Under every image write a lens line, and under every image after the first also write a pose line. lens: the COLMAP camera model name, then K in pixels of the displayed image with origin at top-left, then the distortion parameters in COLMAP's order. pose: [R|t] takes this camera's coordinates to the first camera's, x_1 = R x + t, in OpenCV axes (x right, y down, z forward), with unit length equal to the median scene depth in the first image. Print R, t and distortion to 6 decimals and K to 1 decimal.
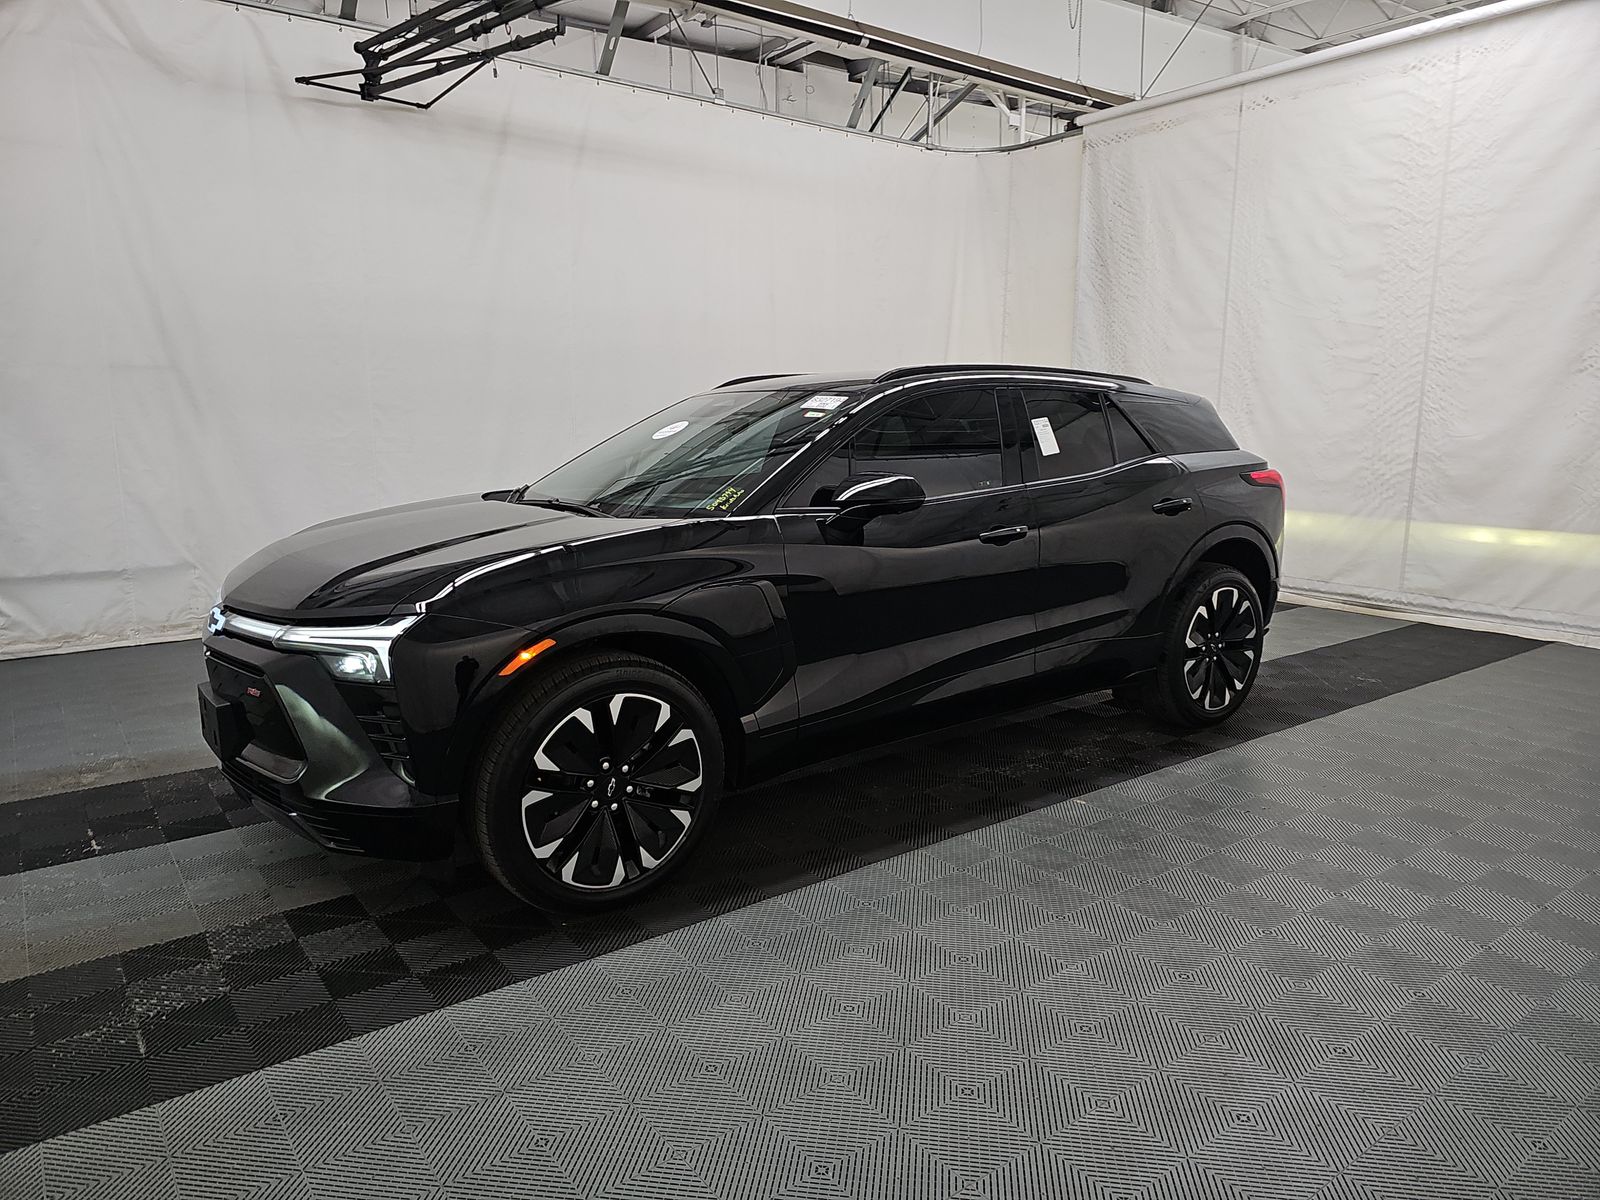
lens RADIAL K [[1062.6, 0, 800.8], [0, 1062.6, 607.5], [0, 0, 1]] dist [0.028378, -0.023791]
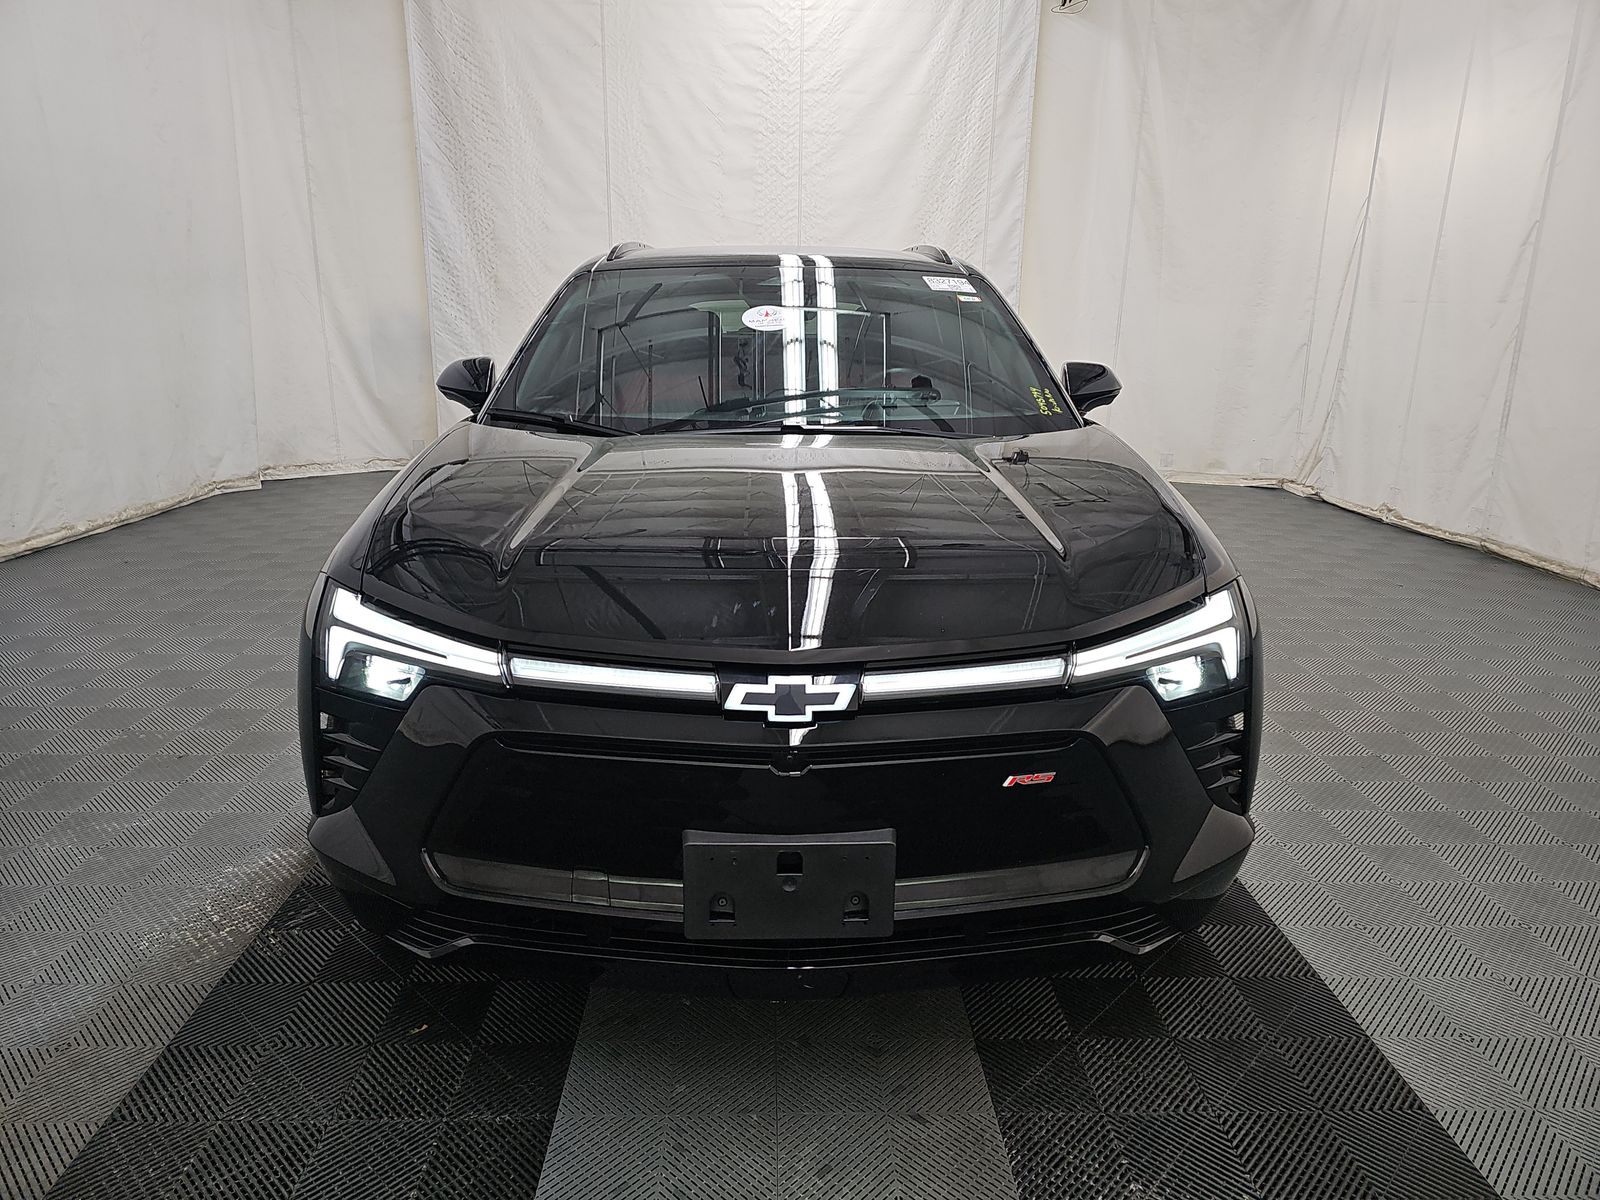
lens RADIAL K [[1062.6, 0, 798.0], [0, 1062.6, 607.7], [0, 0, 1]] dist [0.028378, -0.023791]
pose [[0.587763, -0.213217, 0.780432, -0.405074], [0.127563, 0.977004, 0.170851, -0.053578], [-0.798913, -0.000866, 0.601445, 0.288931]]
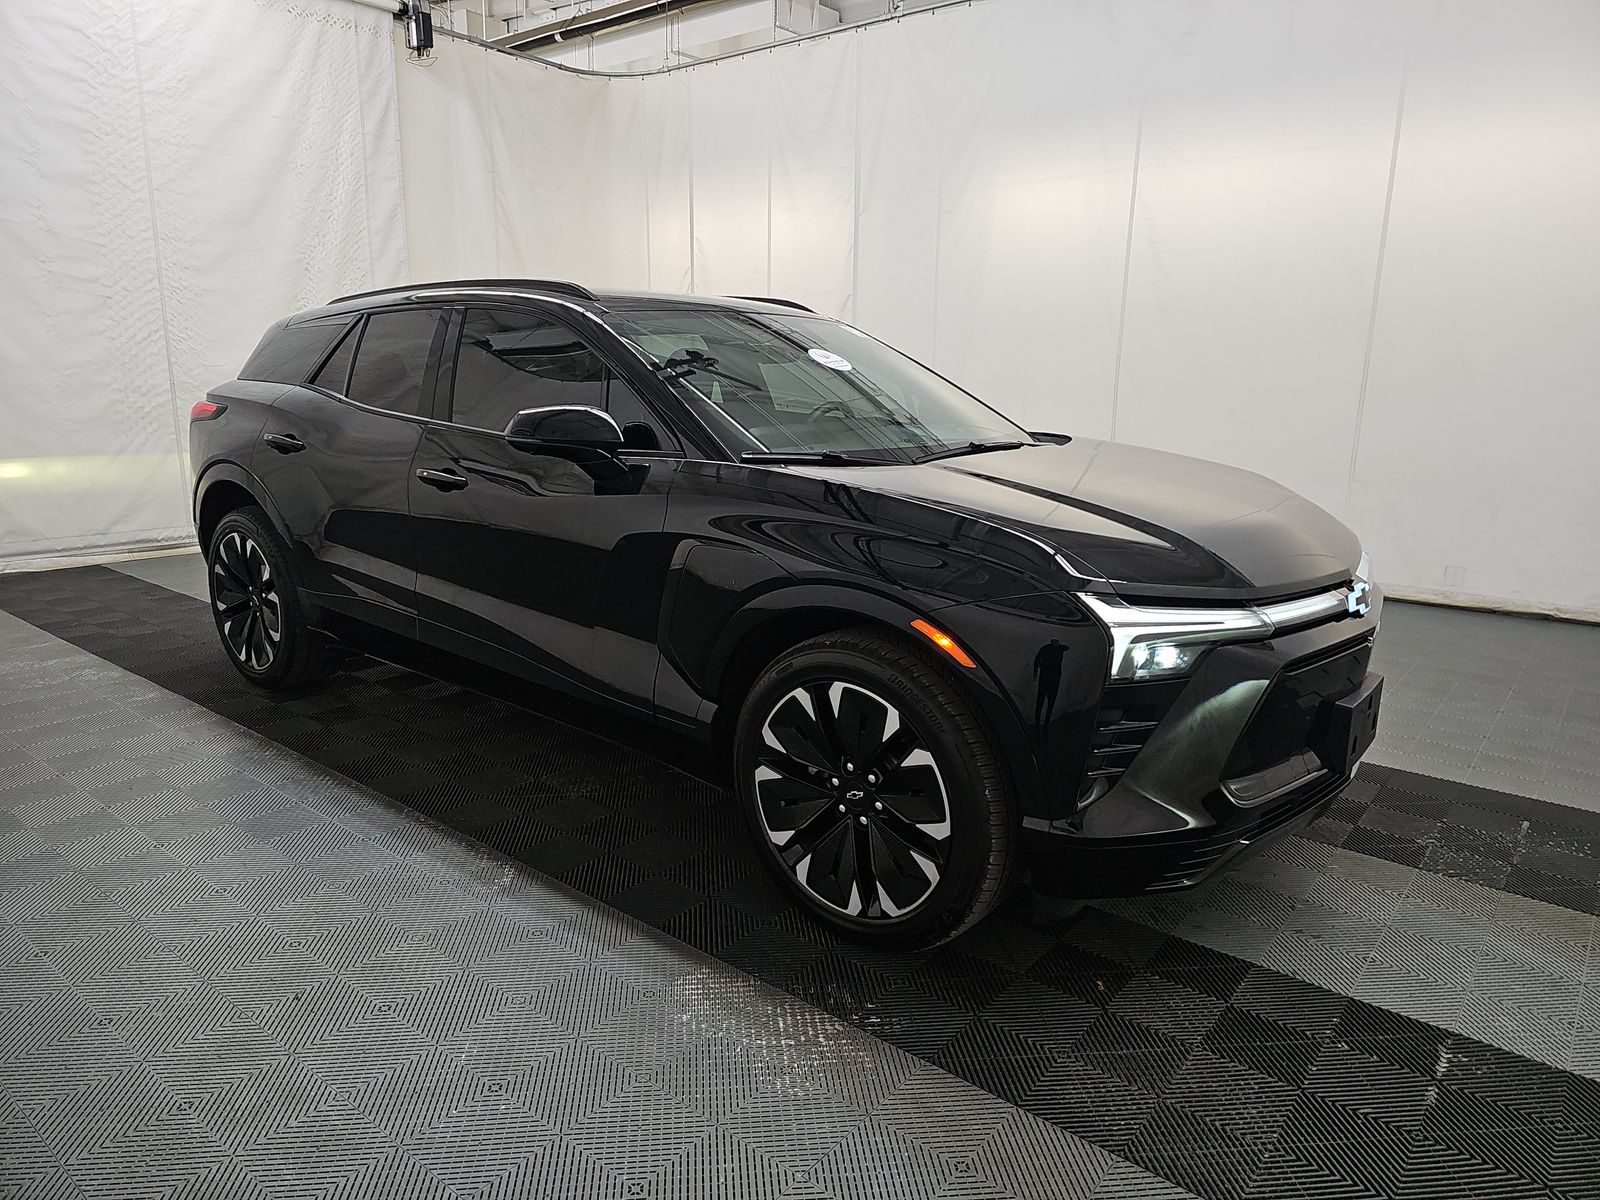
lens RADIAL K [[1062.6, 0, 798.1], [0, 1062.6, 590.8], [0, 0, 1]] dist [0.028378, -0.023791]
pose [[-0.229431, -0.204469, 0.951606, -0.521268], [0.155203, 0.957491, 0.243153, -0.111043], [-0.960871, 0.203480, -0.187944, 0.667859]]
